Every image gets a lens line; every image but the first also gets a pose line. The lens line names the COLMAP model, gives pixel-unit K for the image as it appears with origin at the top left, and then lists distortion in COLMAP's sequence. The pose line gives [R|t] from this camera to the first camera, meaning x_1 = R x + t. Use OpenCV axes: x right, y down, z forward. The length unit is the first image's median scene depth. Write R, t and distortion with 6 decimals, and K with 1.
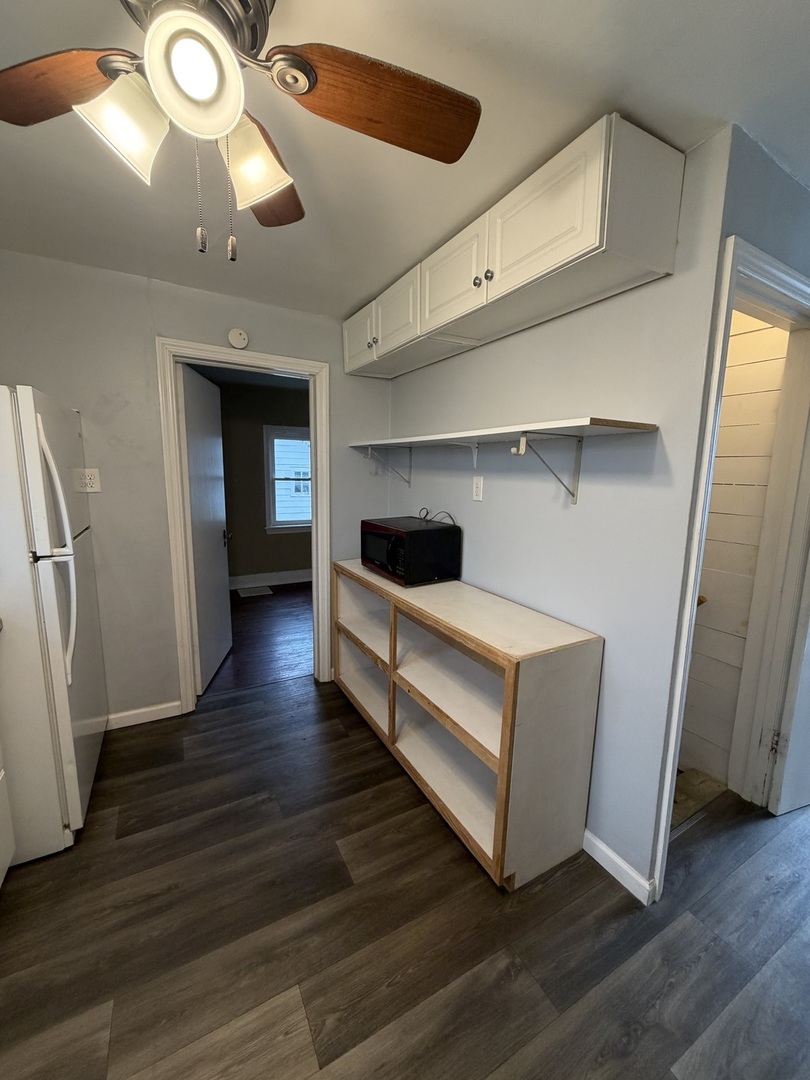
lens RADIAL K [[430.1, 0, 411.8], [0, 430.1, 538.6], [0, 0, 1]] dist [-0.000050, 0.000376]
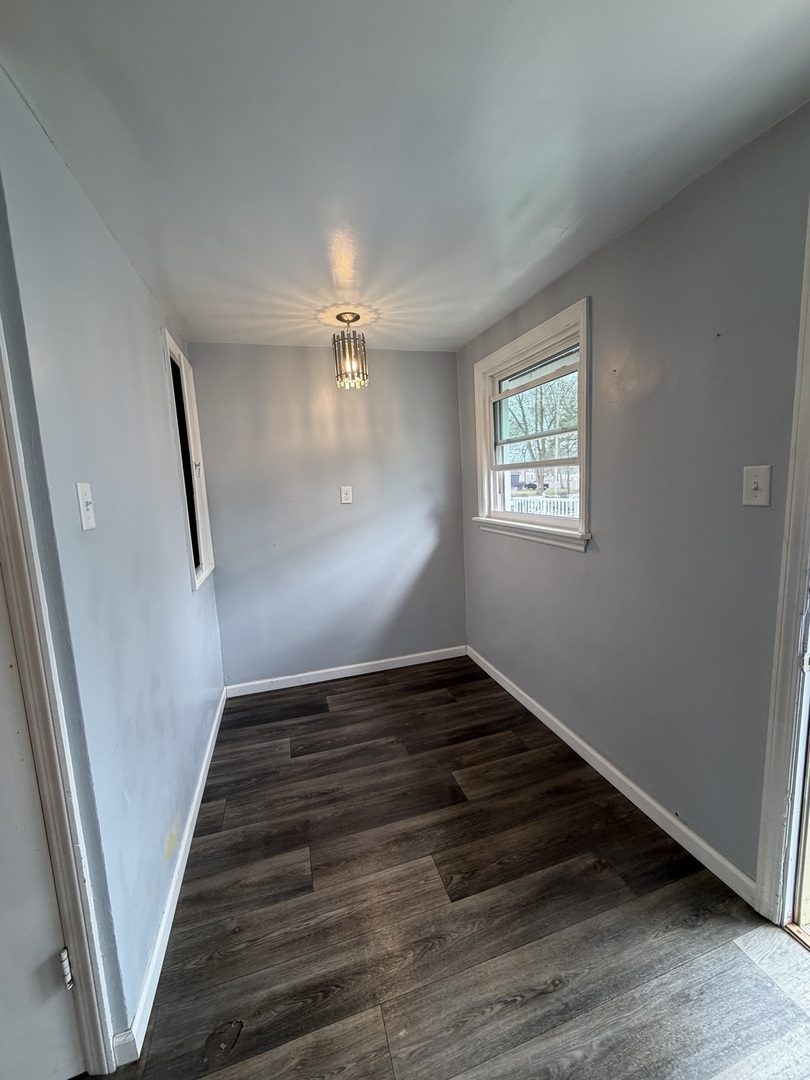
lens RADIAL K [[430.1, 0, 411.5], [0, 430.1, 536.2], [0, 0, 1]] dist [-0.000050, 0.000376]
pose [[0.976510, -0.040645, -0.211603, 0.004588], [0.037728, 0.999129, -0.017805, 0.035318], [0.212143, 0.009403, 0.977193, -0.298597]]
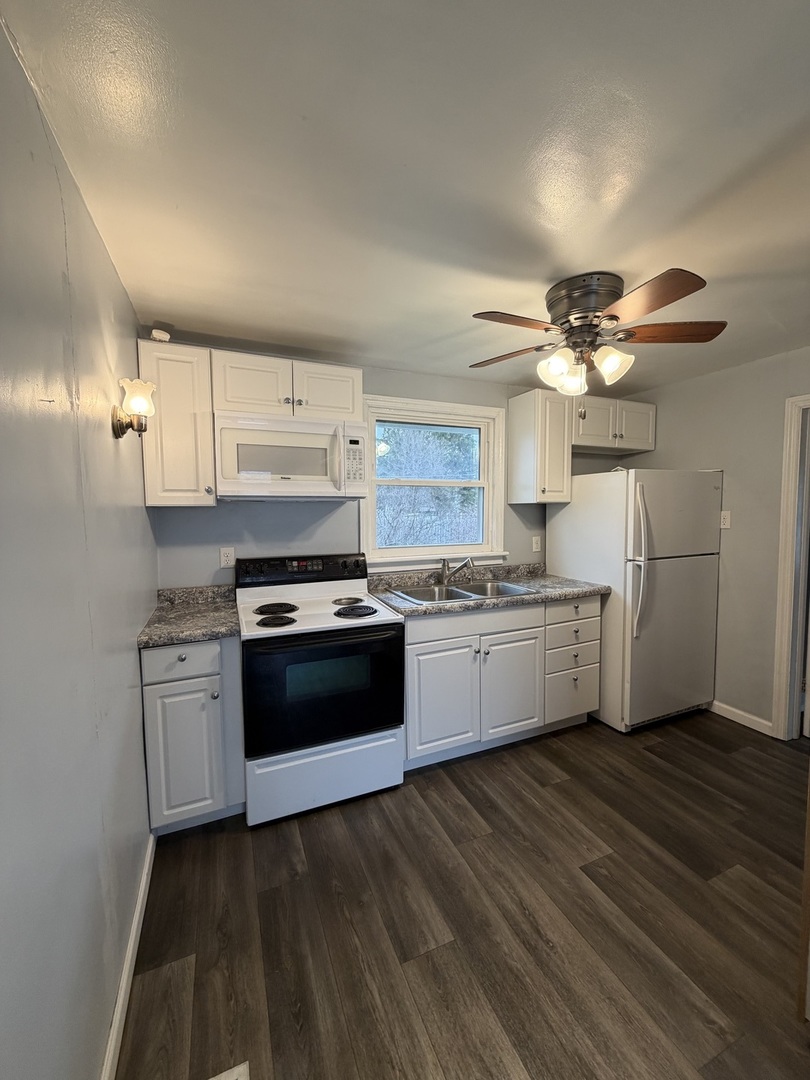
lens RADIAL K [[430.1, 0, 401.9], [0, 430.1, 539.2], [0, 0, 1]] dist [-0.000050, 0.000376]
pose [[-0.110104, 0.049764, -0.992674, 1.025230], [-0.145932, 0.987113, 0.065671, -0.022377], [0.983149, 0.152094, -0.101423, 0.213135]]
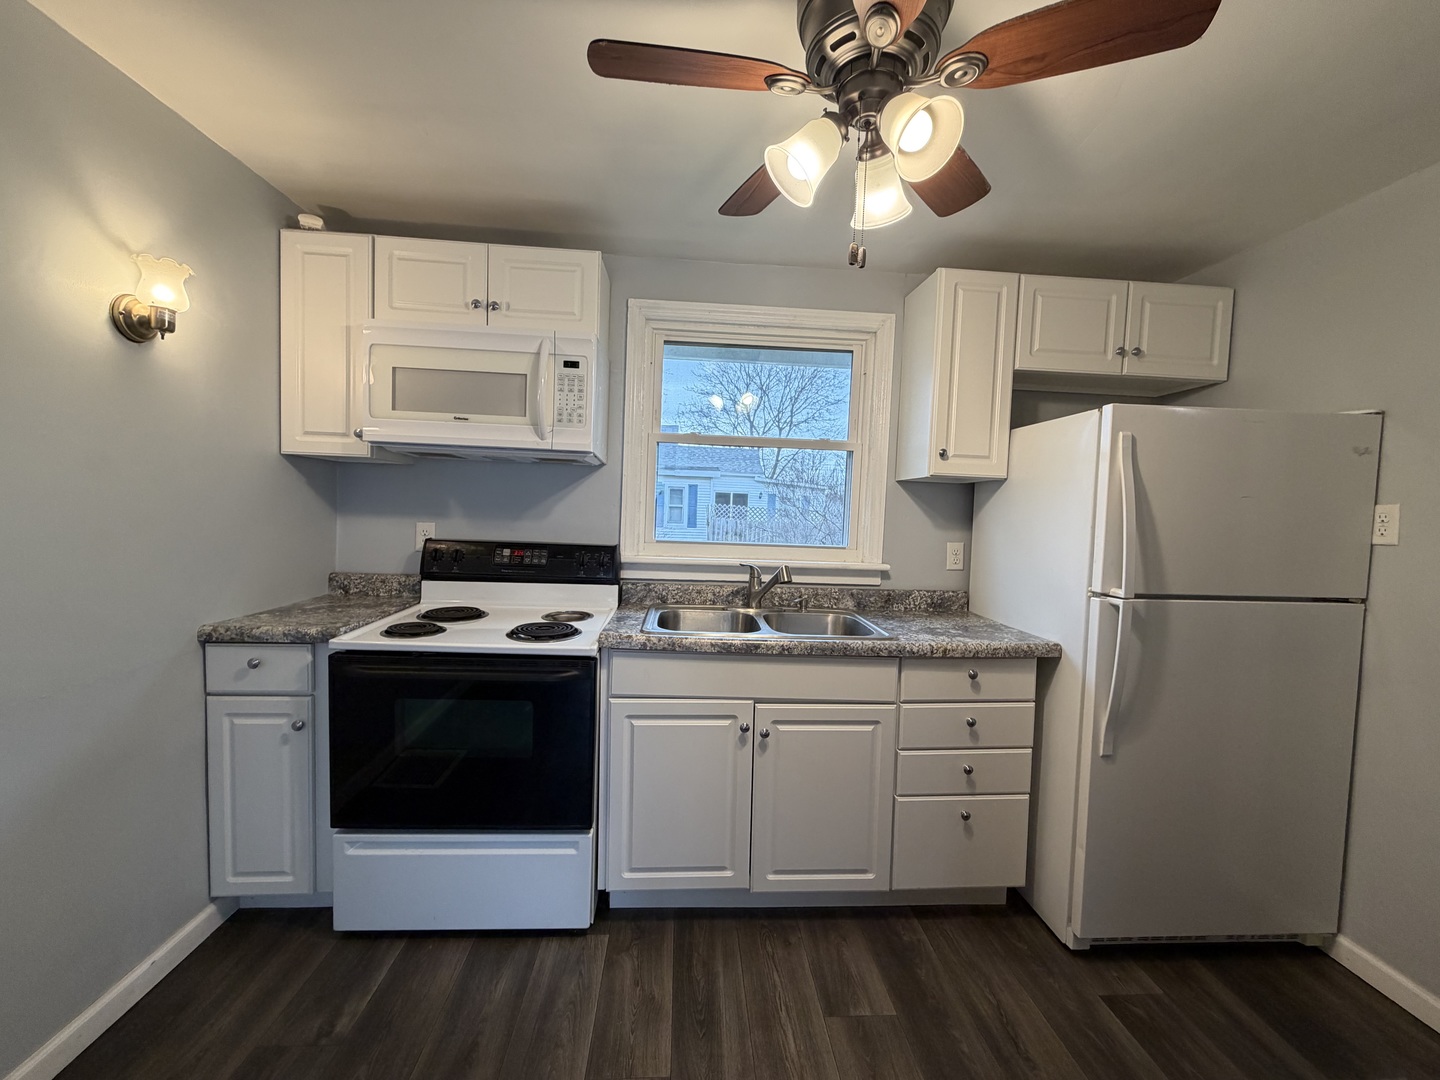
lens RADIAL K [[573.4, 0, 715.3], [0, 573.4, 539.1], [0, 0, 1]] dist [-0.000050, 0.000376]
pose [[-0.439141, 0.009995, -0.898363, 0.520189], [-0.181181, 0.978408, 0.099451, -0.039954], [0.879960, 0.206439, -0.427848, 0.768421]]
